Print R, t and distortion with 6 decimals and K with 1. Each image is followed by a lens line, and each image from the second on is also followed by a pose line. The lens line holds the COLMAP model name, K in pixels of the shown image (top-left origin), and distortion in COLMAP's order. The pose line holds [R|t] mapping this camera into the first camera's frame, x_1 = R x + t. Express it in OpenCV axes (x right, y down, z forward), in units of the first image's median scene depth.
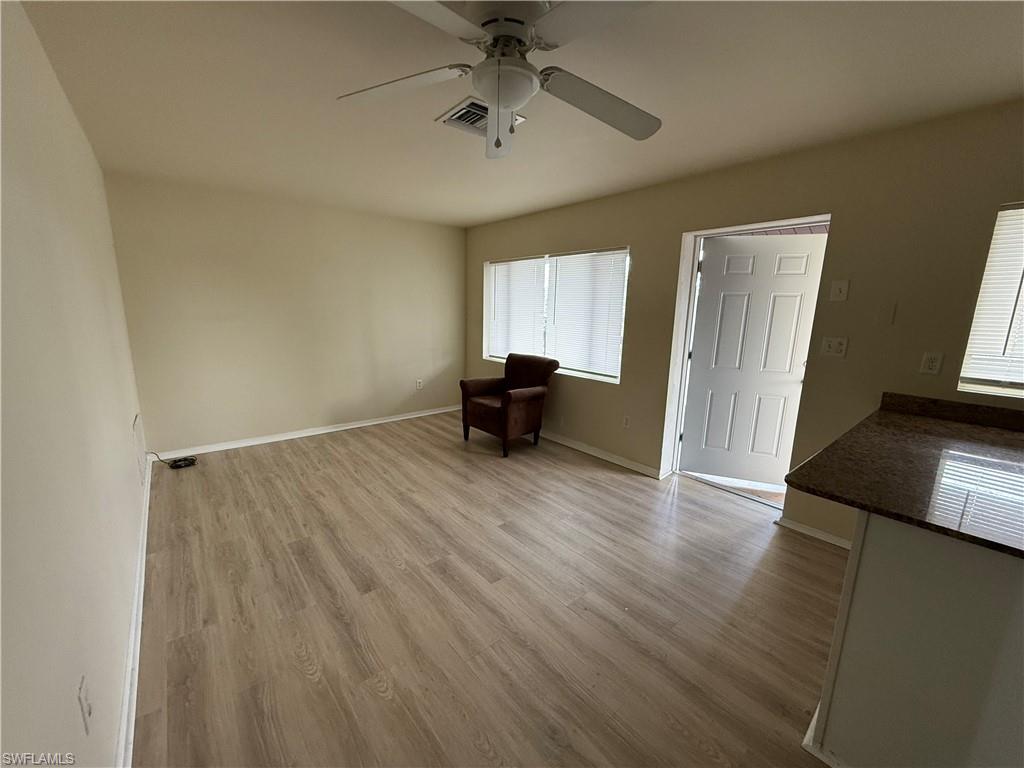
lens RADIAL K [[402.7, 0, 497.0], [0, 402.7, 382.1], [0, 0, 1]] dist [-0.003111, -0.000300]
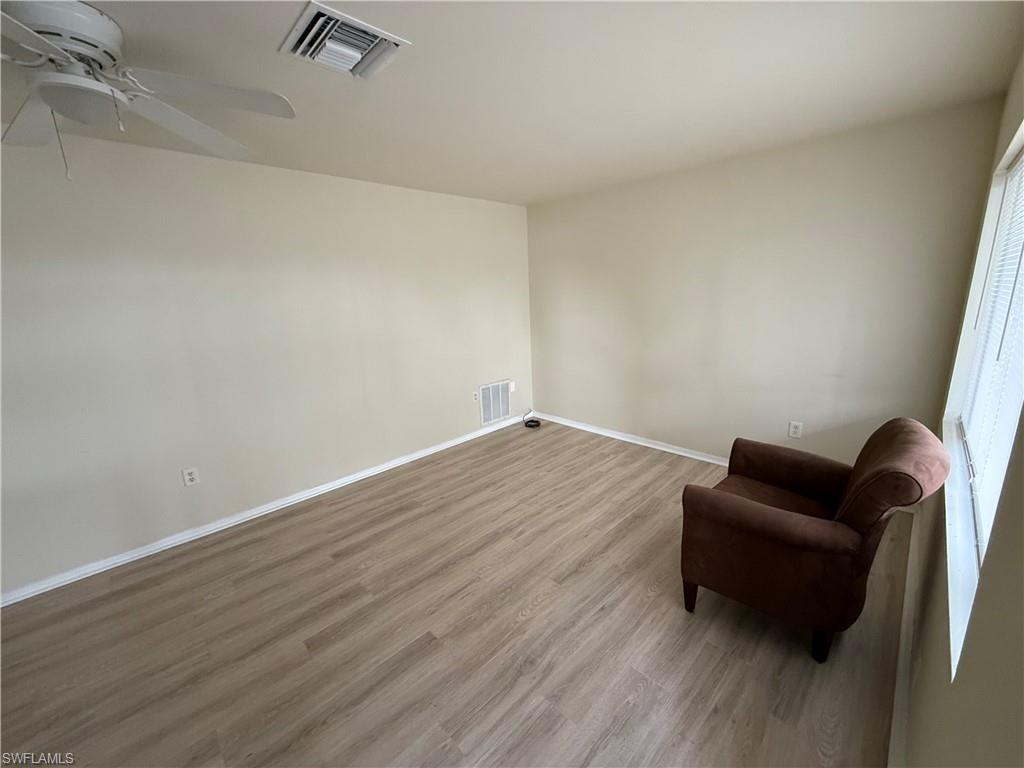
lens RADIAL K [[413.9, 0, 509.4], [0, 413.9, 388.3], [0, 0, 1]] dist [0.000951, 0.000409]
pose [[0.103993, 0.206330, -0.972941, 0.462633], [-0.144578, 0.970990, 0.190463, -0.146384], [0.984014, 0.120859, 0.130807, 0.751351]]
